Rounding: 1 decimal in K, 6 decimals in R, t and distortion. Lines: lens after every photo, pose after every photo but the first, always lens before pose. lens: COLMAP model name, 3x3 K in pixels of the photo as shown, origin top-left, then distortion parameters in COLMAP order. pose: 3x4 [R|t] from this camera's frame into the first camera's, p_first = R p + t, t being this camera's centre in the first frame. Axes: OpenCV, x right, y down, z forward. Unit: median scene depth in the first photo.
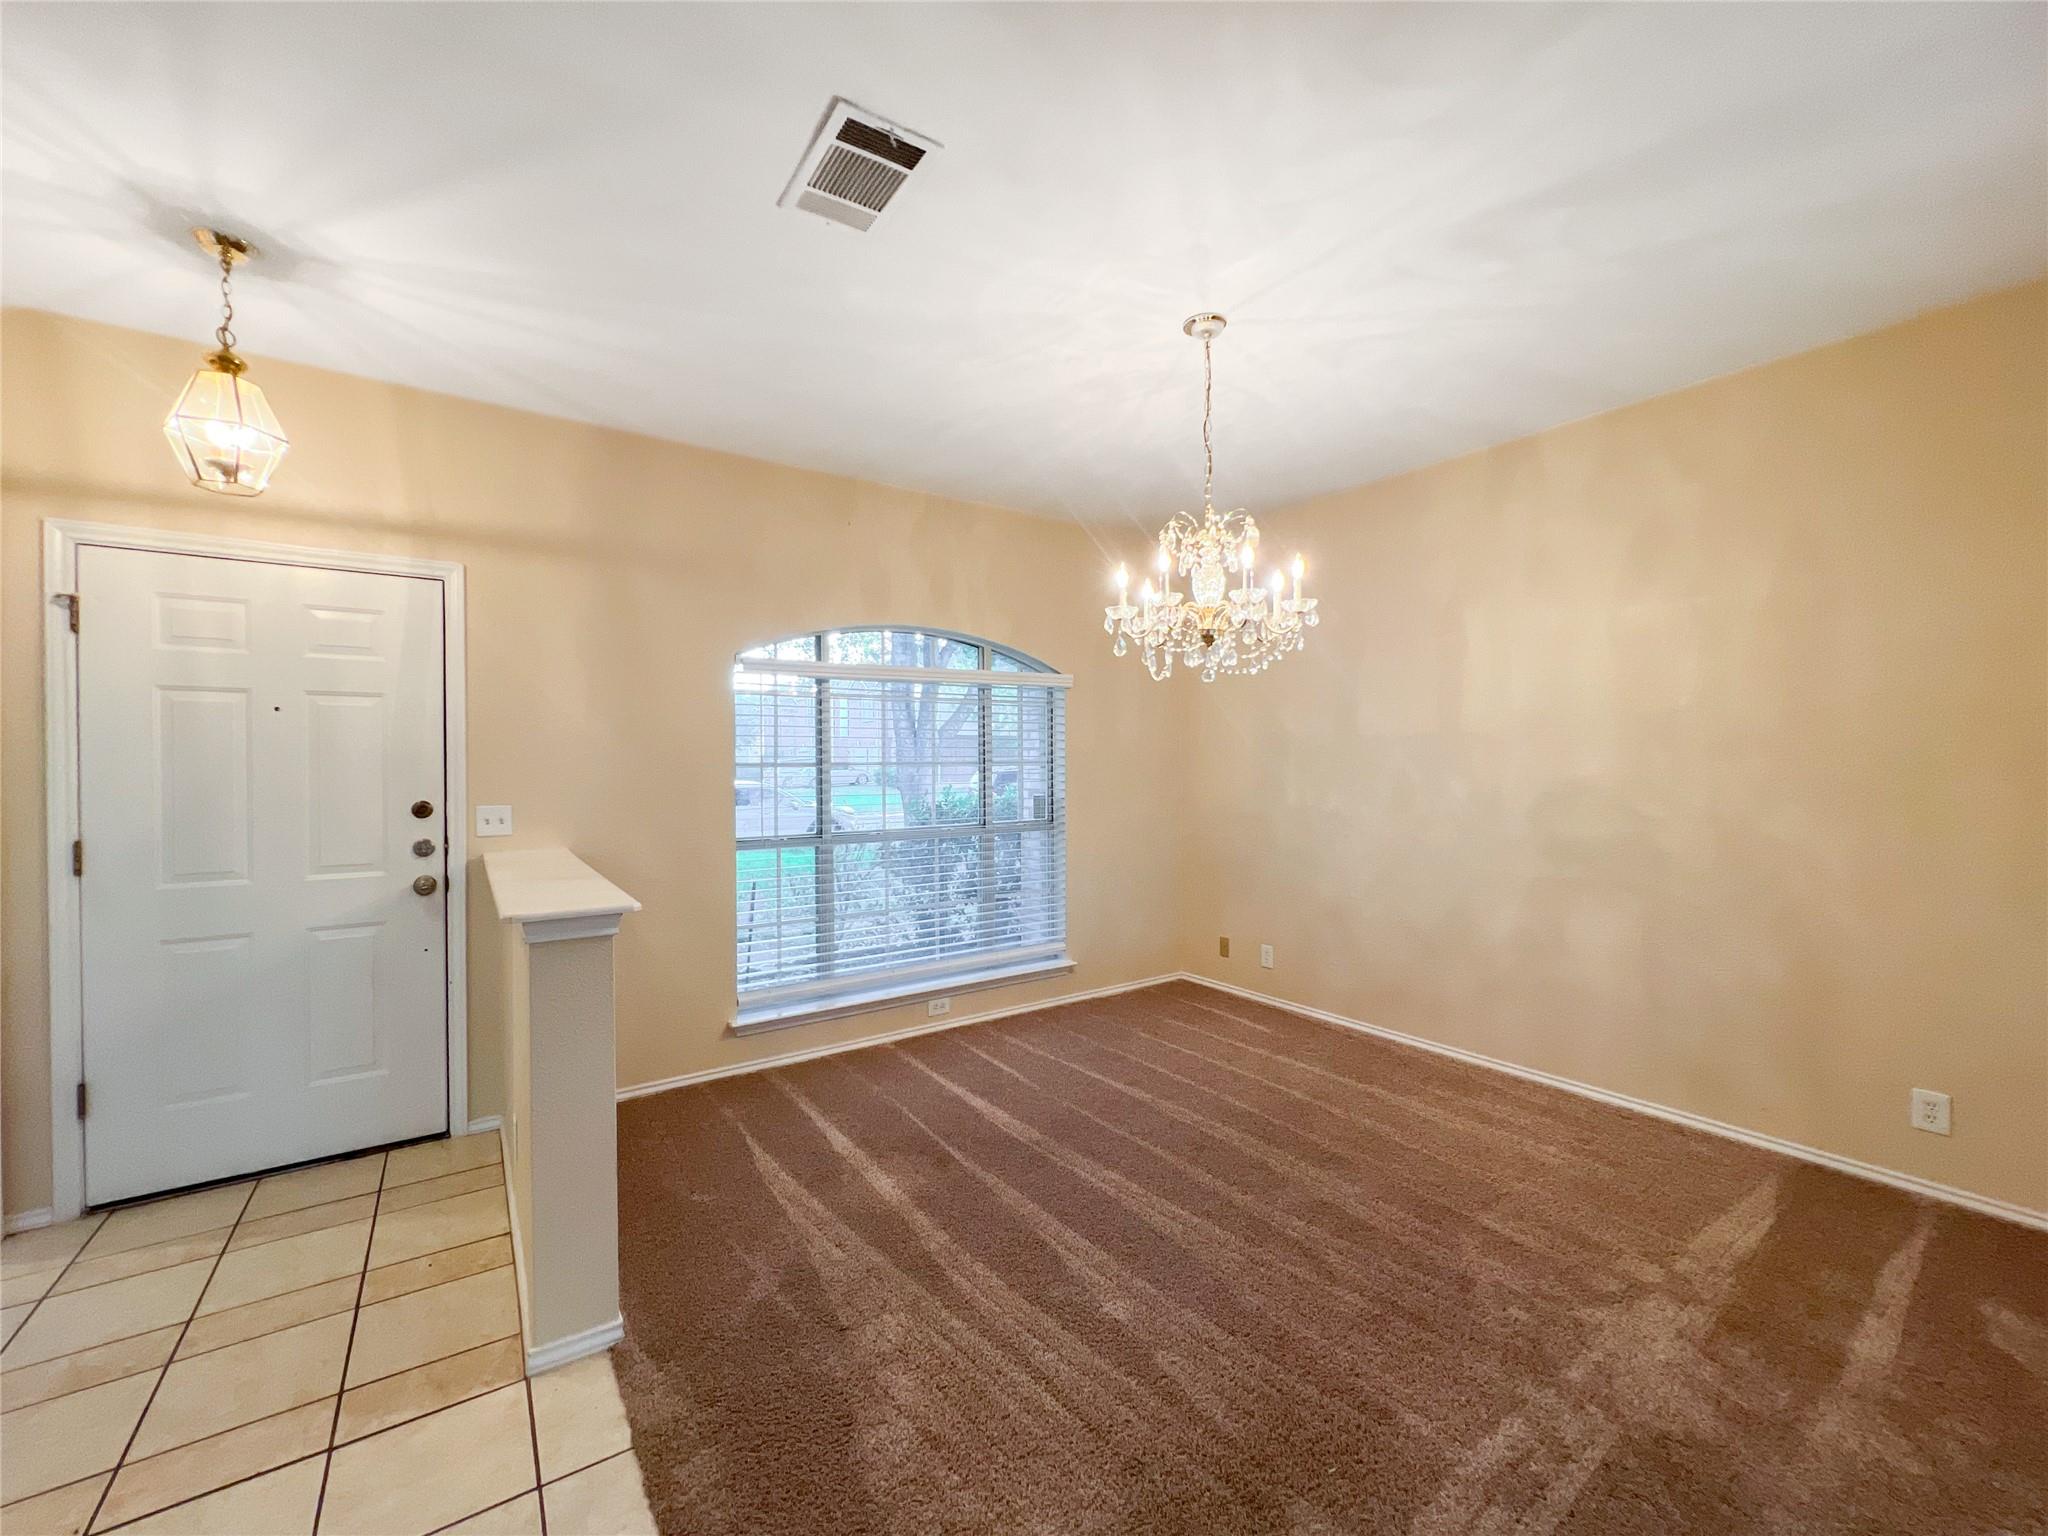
lens RADIAL K [[825.7, 0, 1024.0], [0, 825.7, 768.0], [0, 0, 1]] dist [-0.001408, -0.000006]
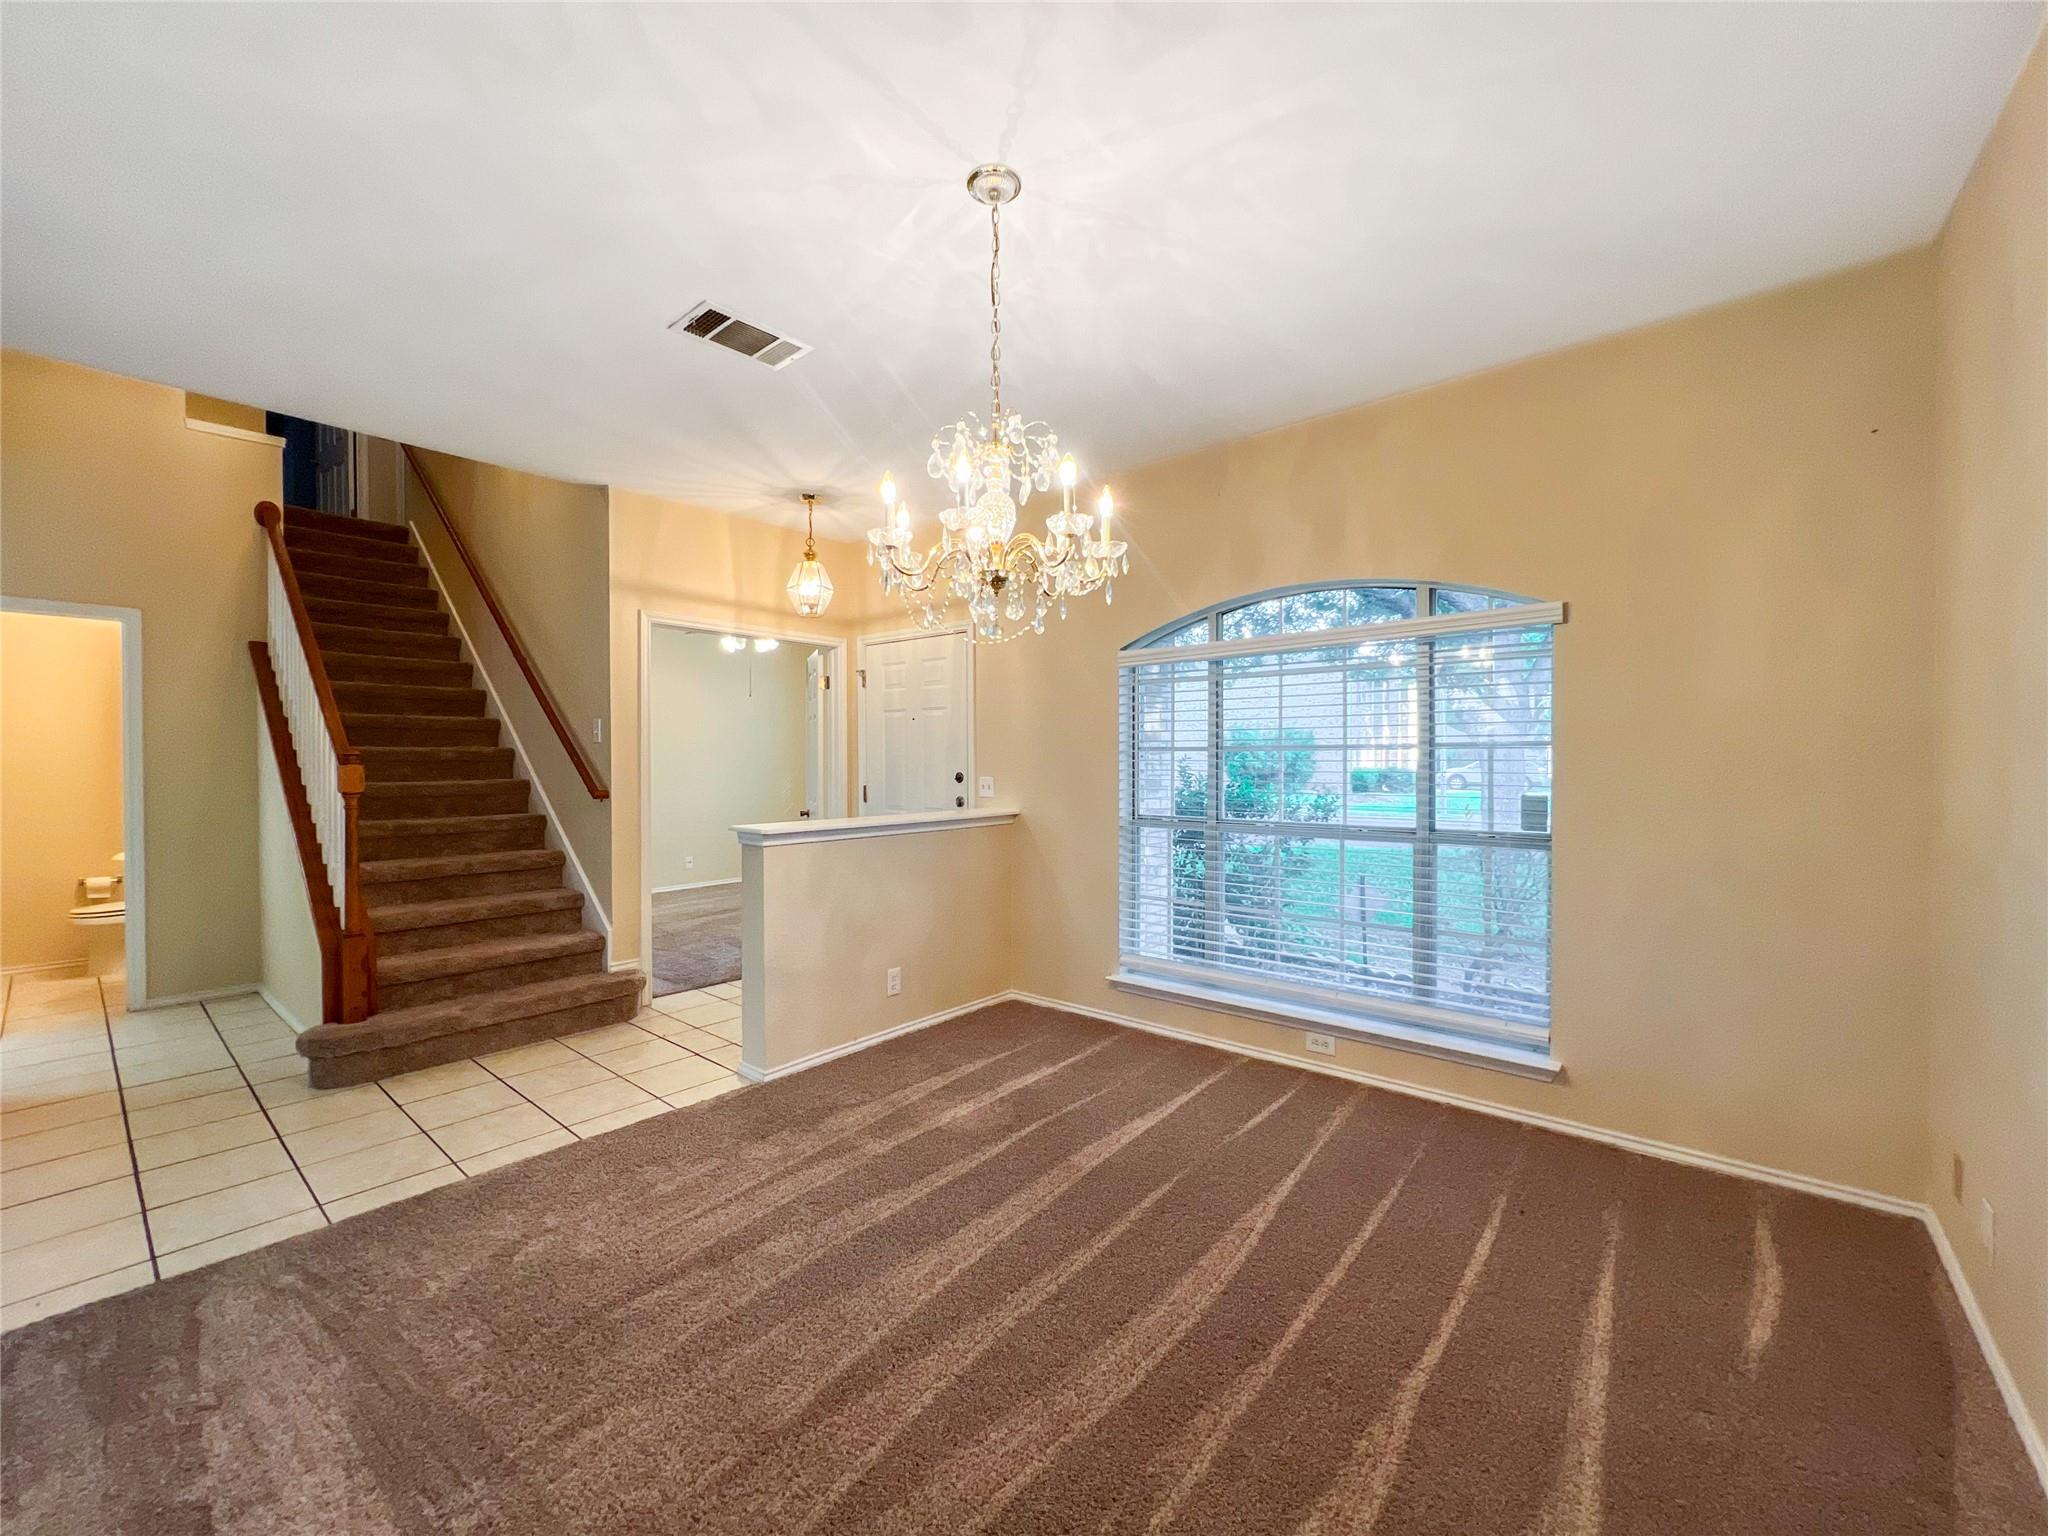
lens RADIAL K [[825.7, 0, 1024.0], [0, 825.7, 768.0], [0, 0, 1]] dist [-0.001408, -0.000006]
pose [[0.260162, 0.015666, -0.965438, 0.832838], [-0.004410, 0.999877, 0.015037, 0.006993], [0.965555, 0.000346, 0.260200, 0.690037]]
